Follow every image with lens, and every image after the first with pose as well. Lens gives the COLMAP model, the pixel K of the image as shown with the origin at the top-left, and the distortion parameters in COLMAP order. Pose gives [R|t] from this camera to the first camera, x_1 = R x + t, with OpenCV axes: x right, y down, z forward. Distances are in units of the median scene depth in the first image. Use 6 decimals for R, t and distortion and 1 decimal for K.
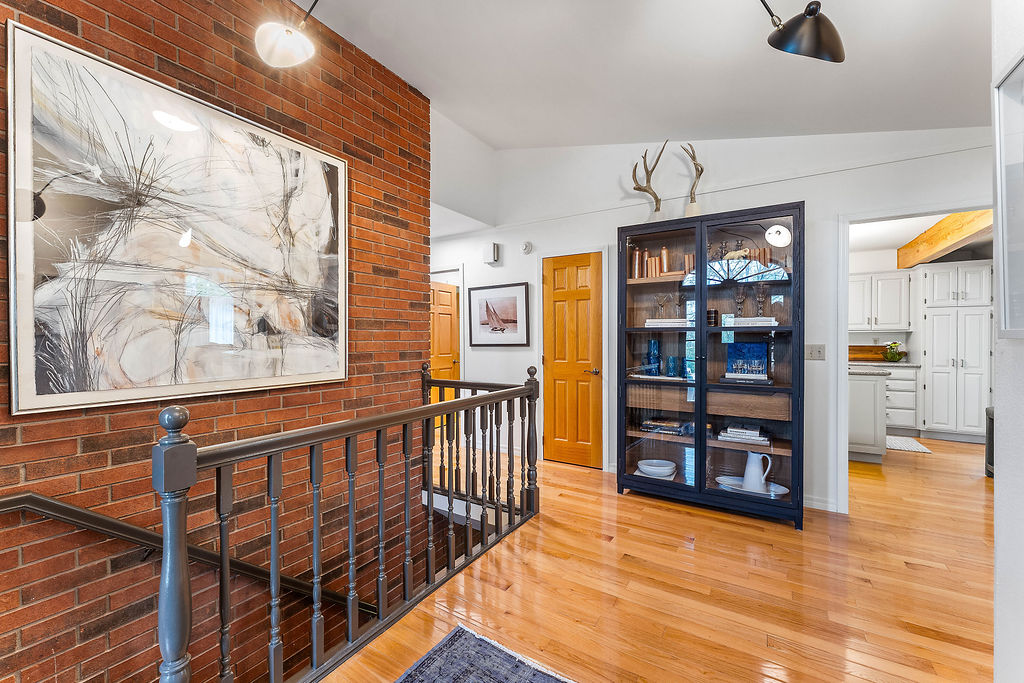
lens RADIAL K [[416.3, 0, 510.3], [0, 416.3, 342.7], [0, 0, 1]] dist [-0.001375, -0.000543]
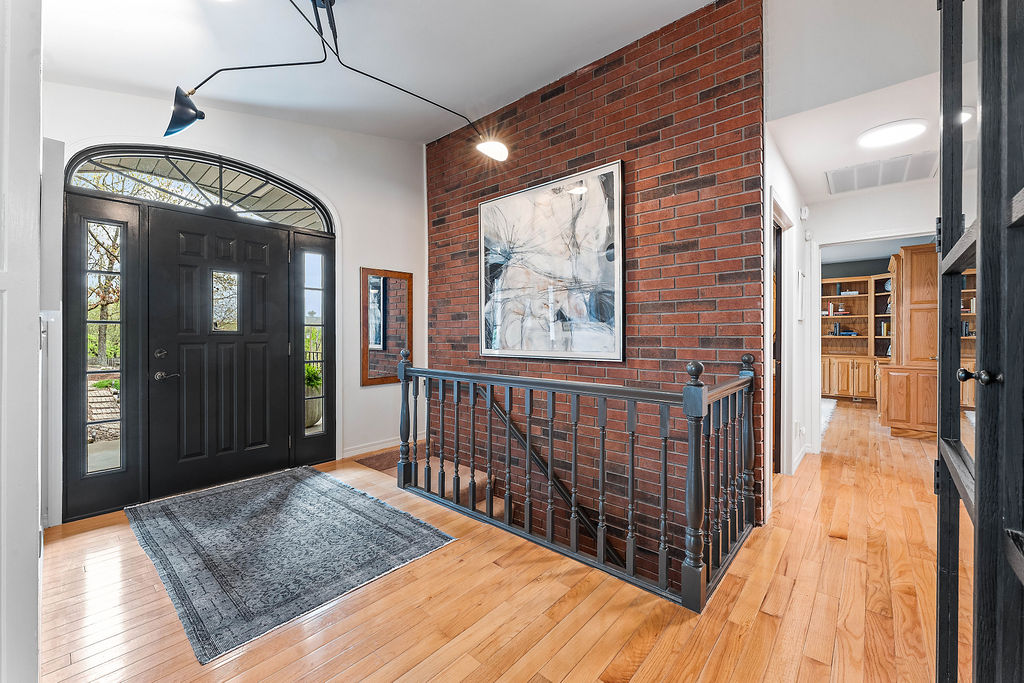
lens RADIAL K [[416.3, 0, 504.9], [0, 416.3, 340.4], [0, 0, 1]] dist [-0.001375, -0.000543]
pose [[-0.178739, 0.010008, -0.983846, 0.814939], [-0.010377, 0.999873, 0.012057, 0.029183], [0.983842, 0.012365, -0.178613, 0.993227]]
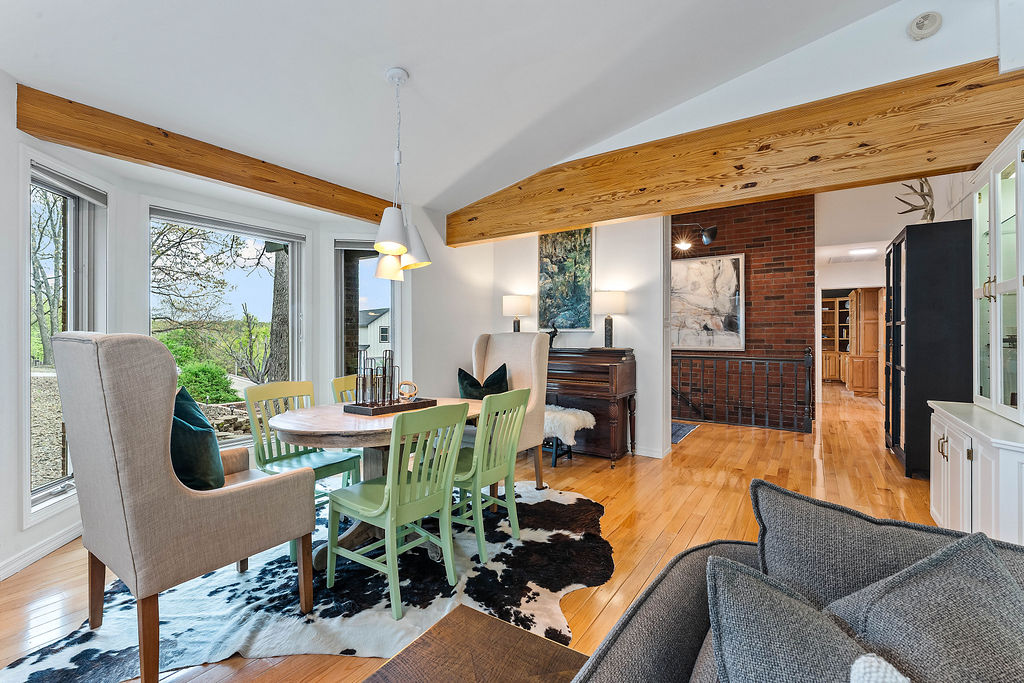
lens RADIAL K [[449.5, 0, 508.6], [0, 449.5, 337.6], [0, 0, 1]] dist [-0.001674, 0.000424]
pose [[-0.050886, 0.002011, -0.998702, 2.319130], [-0.013016, 0.999912, 0.002677, 0.032906], [0.998620, 0.013136, -0.050856, -0.159567]]
